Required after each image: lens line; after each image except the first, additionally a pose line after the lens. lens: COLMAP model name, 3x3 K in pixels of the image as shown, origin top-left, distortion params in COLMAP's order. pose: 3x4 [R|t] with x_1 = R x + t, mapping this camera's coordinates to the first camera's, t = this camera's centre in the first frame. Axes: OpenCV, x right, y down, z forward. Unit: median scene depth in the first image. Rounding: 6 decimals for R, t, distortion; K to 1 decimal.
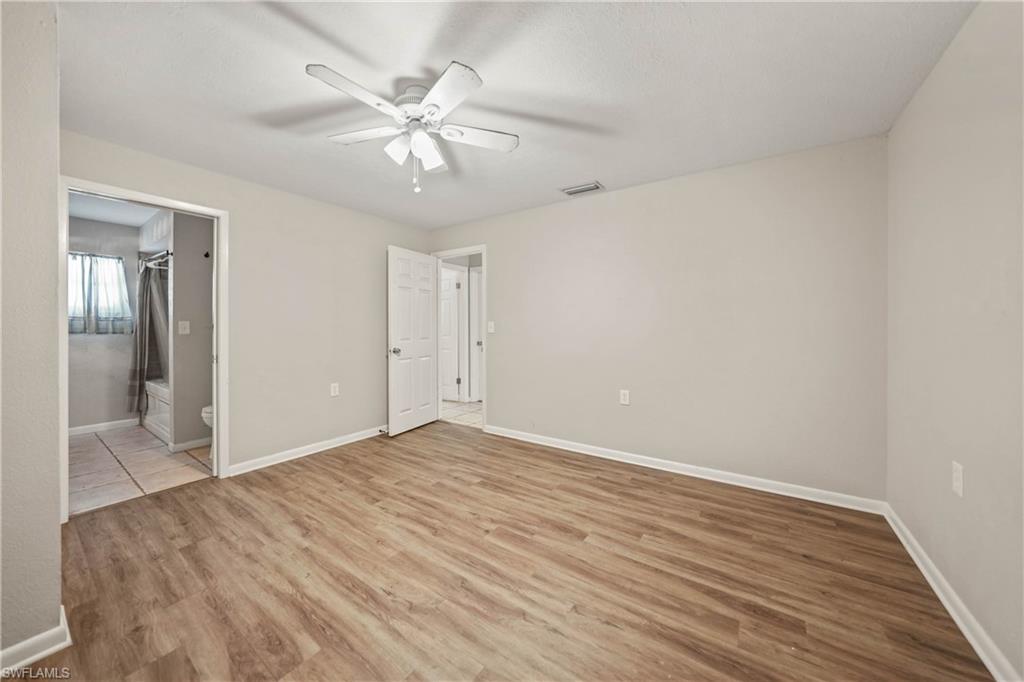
lens RADIAL K [[355.7, 0, 512.6], [0, 355.7, 328.8], [0, 0, 1]] dist [-0.024157, 0.005419]
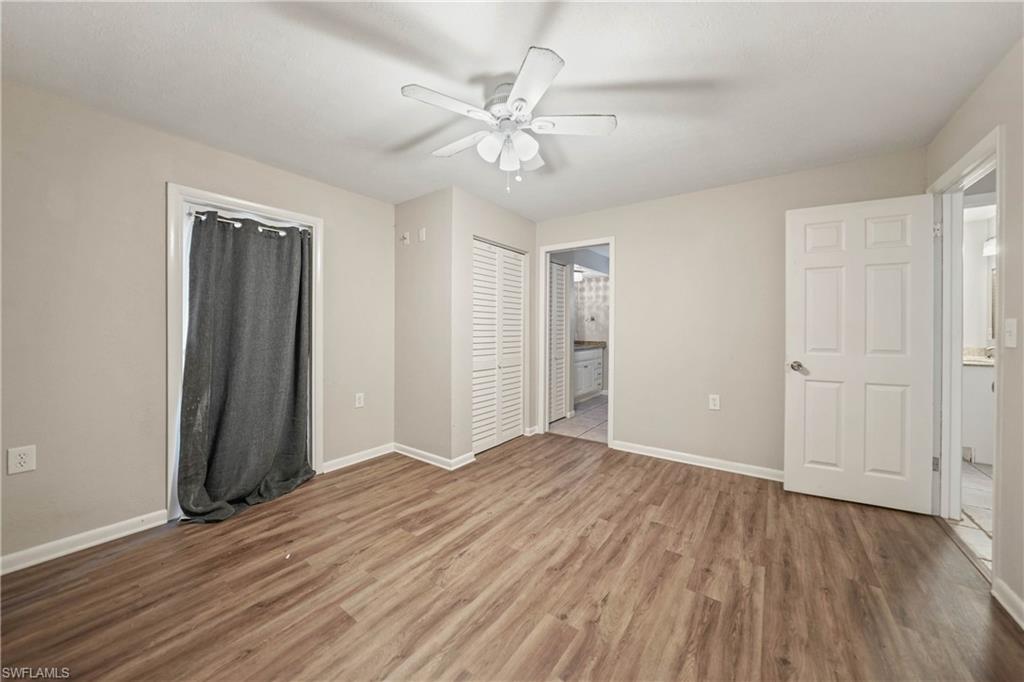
lens RADIAL K [[355.7, 0, 514.1], [0, 355.7, 331.8], [0, 0, 1]] dist [-0.024157, 0.005419]
pose [[-0.007232, 0.014314, -0.999871, 0.461199], [-0.009922, 0.999847, 0.014385, -0.010317], [0.999925, 0.010024, -0.007089, 0.656161]]
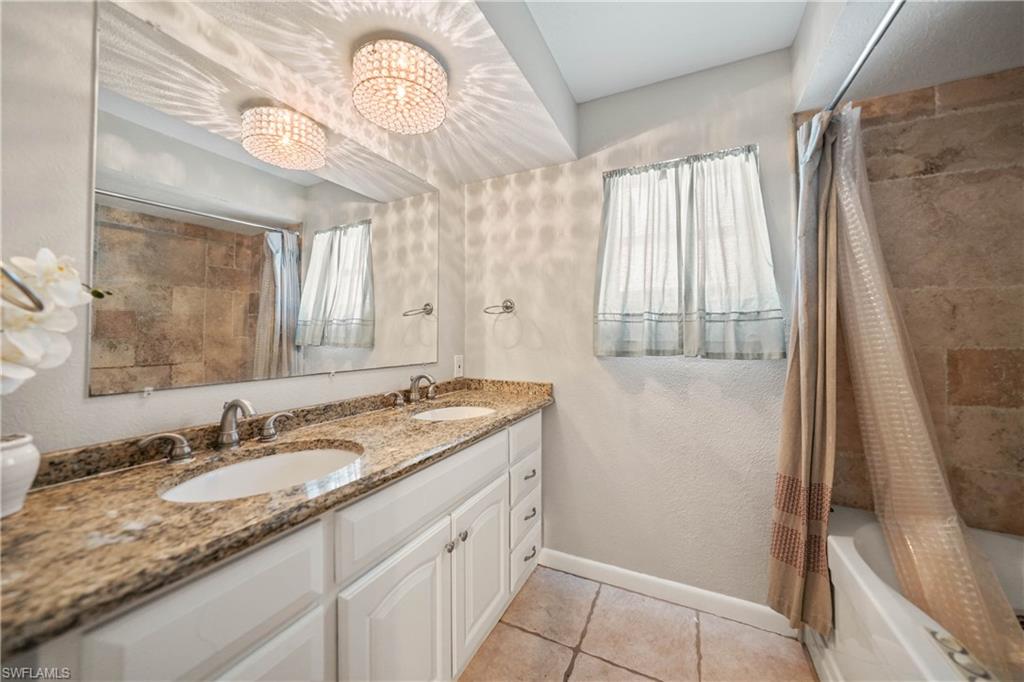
lens RADIAL K [[355.7, 0, 516.6], [0, 355.7, 324.9], [0, 0, 1]] dist [-0.024157, 0.005419]
pose [[0.143037, -0.027090, -0.989347, -1.233221], [-0.010214, 0.999532, -0.028845, -0.010743], [0.989665, 0.014232, 0.142693, 1.084445]]
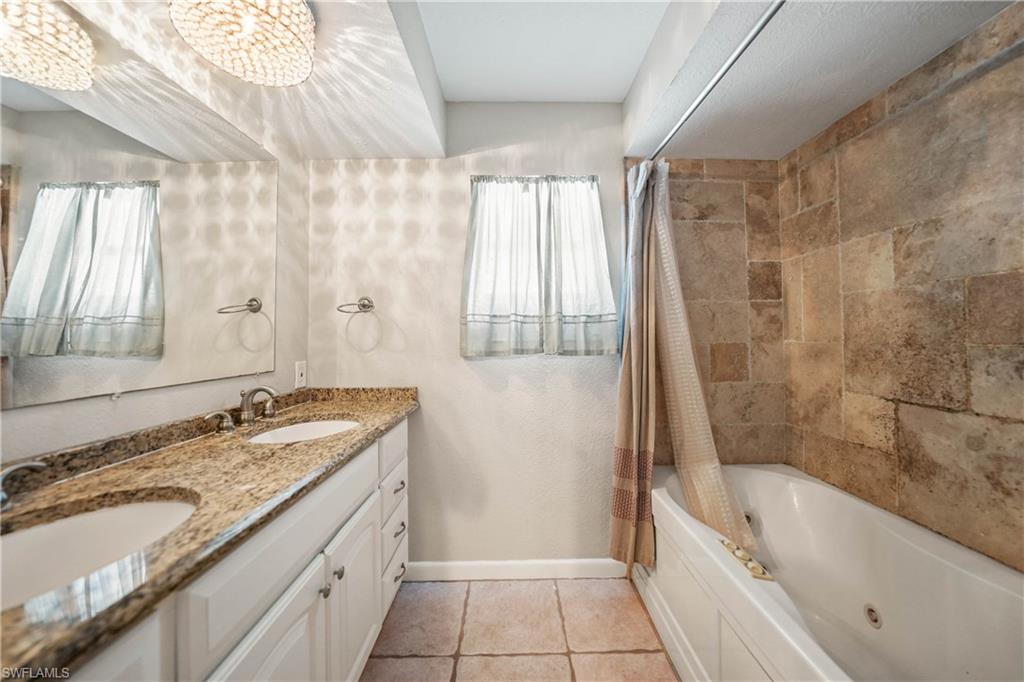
lens RADIAL K [[355.7, 0, 511.7], [0, 355.7, 325.4], [0, 0, 1]] dist [-0.024157, 0.005419]
pose [[0.565588, -0.027398, -0.824233, -1.266012], [0.000228, 0.999453, -0.033065, -0.010089], [0.824688, 0.018513, 0.565285, 1.024918]]
